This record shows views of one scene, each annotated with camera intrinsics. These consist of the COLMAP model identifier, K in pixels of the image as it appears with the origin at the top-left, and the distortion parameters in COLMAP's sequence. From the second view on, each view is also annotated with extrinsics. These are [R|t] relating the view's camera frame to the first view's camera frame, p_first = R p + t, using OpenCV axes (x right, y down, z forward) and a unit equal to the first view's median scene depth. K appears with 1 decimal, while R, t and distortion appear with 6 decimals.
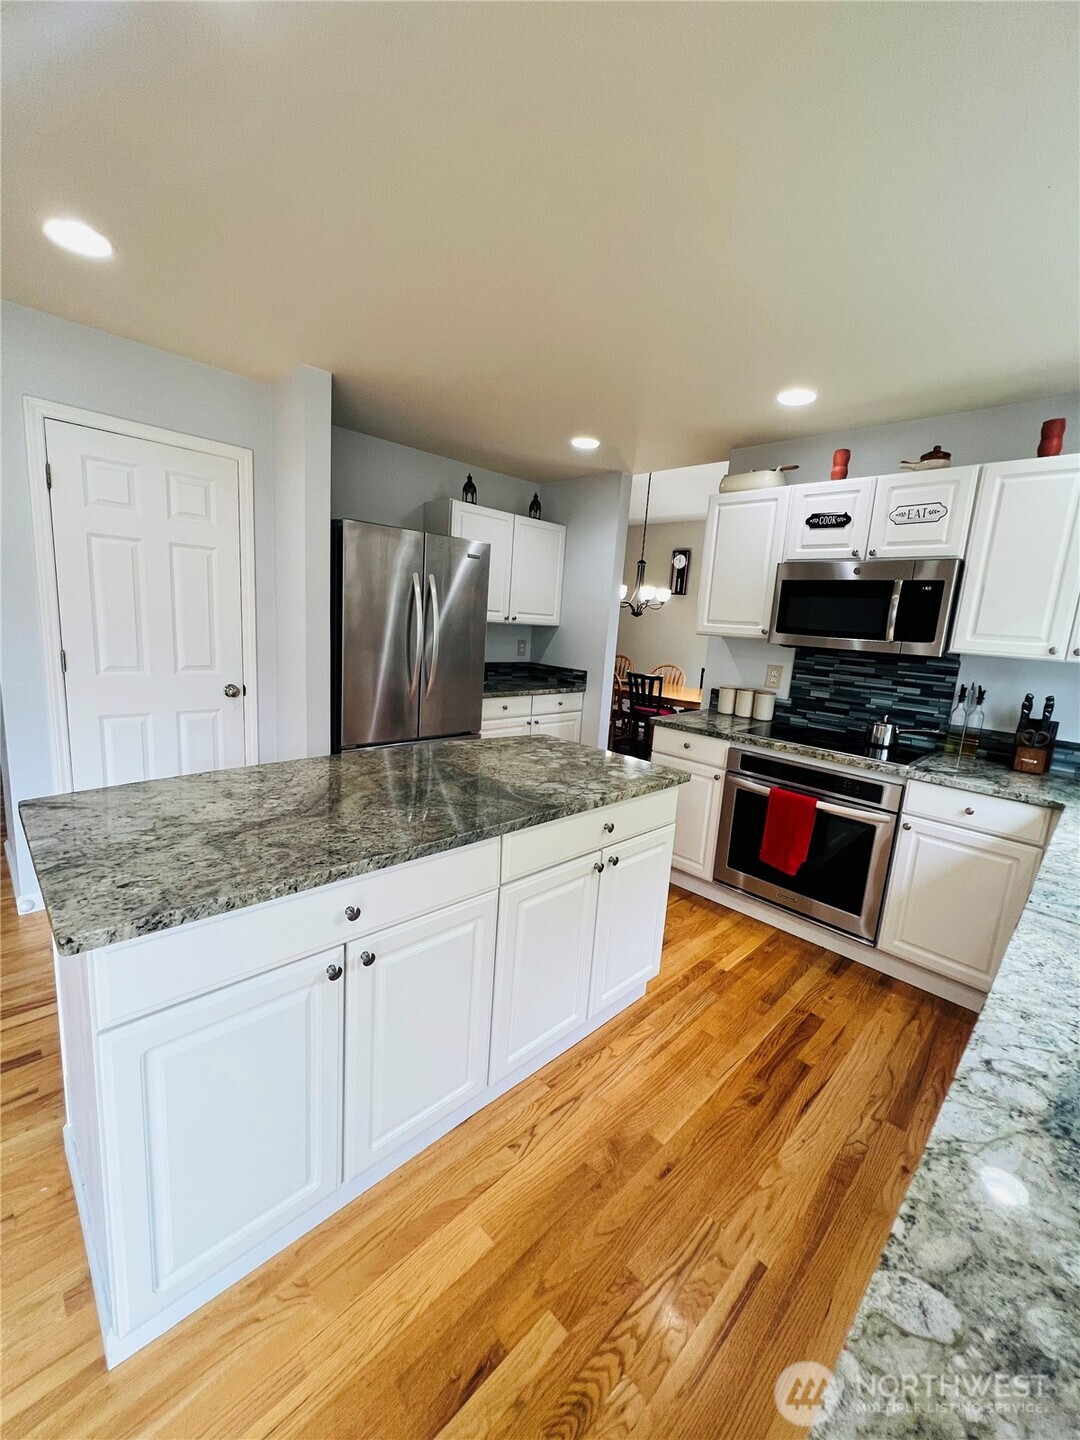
lens RADIAL K [[578.6, 0, 540.9], [0, 578.6, 722.8], [0, 0, 1]] dist [-0.000987, 0.000100]
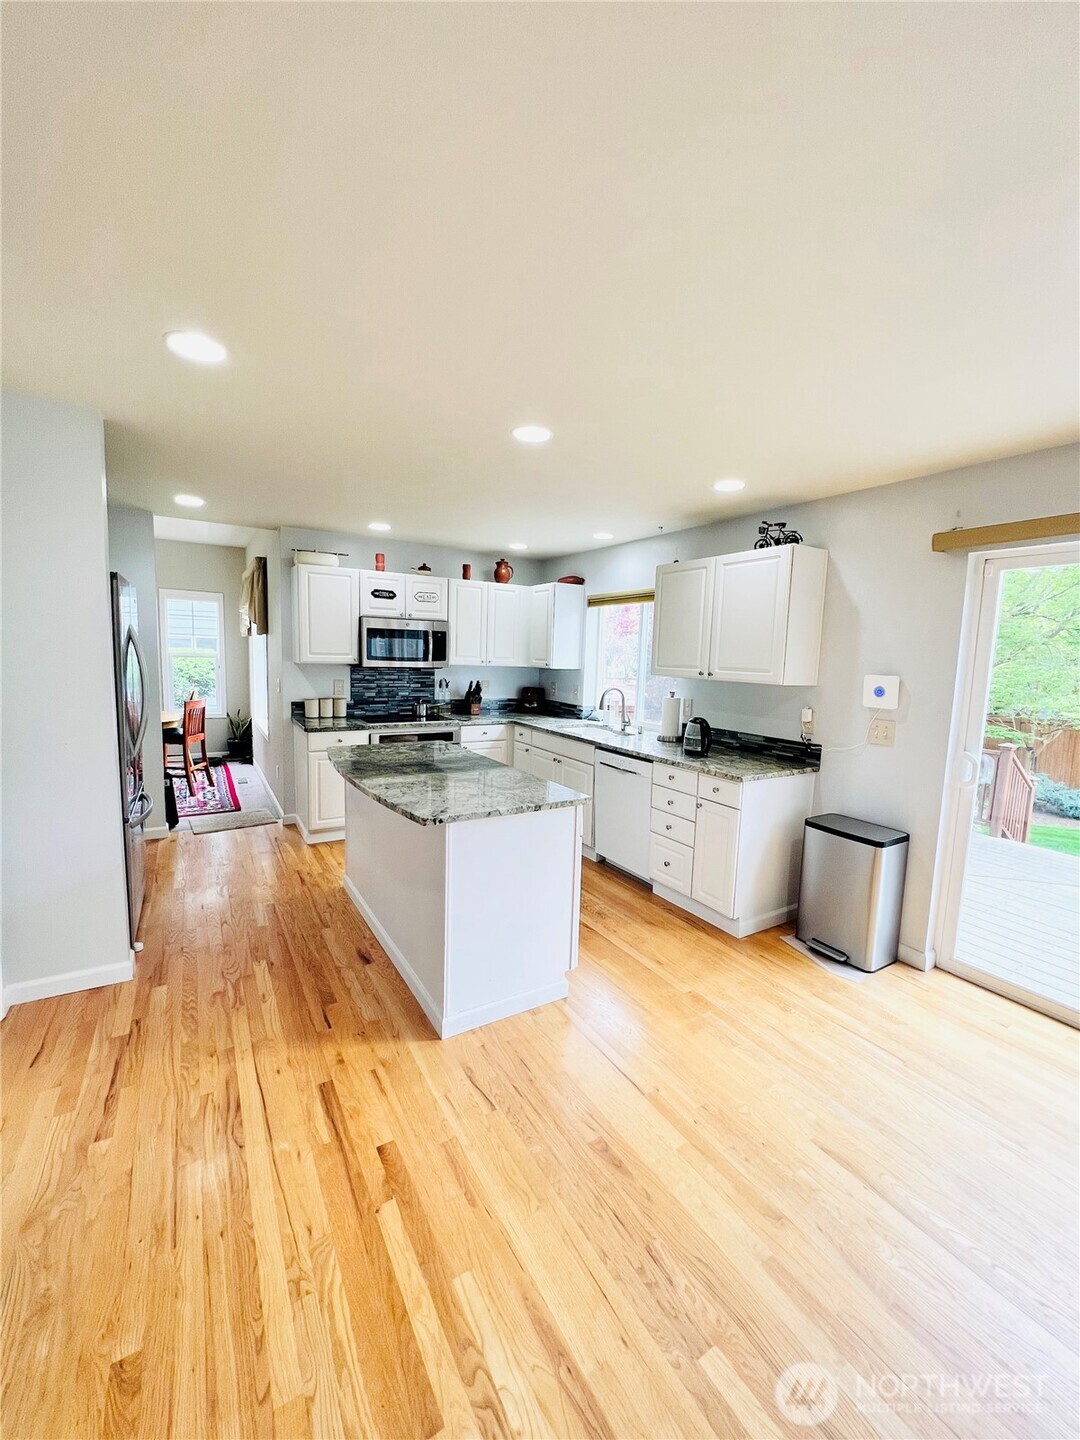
lens RADIAL K [[578.6, 0, 541.0], [0, 578.6, 718.7], [0, 0, 1]] dist [-0.000987, 0.000100]
pose [[0.241894, -0.166432, 0.955922, -1.117653], [0.160594, 0.978460, 0.129717, -0.134167], [-0.956920, 0.122137, 0.263412, 0.136871]]
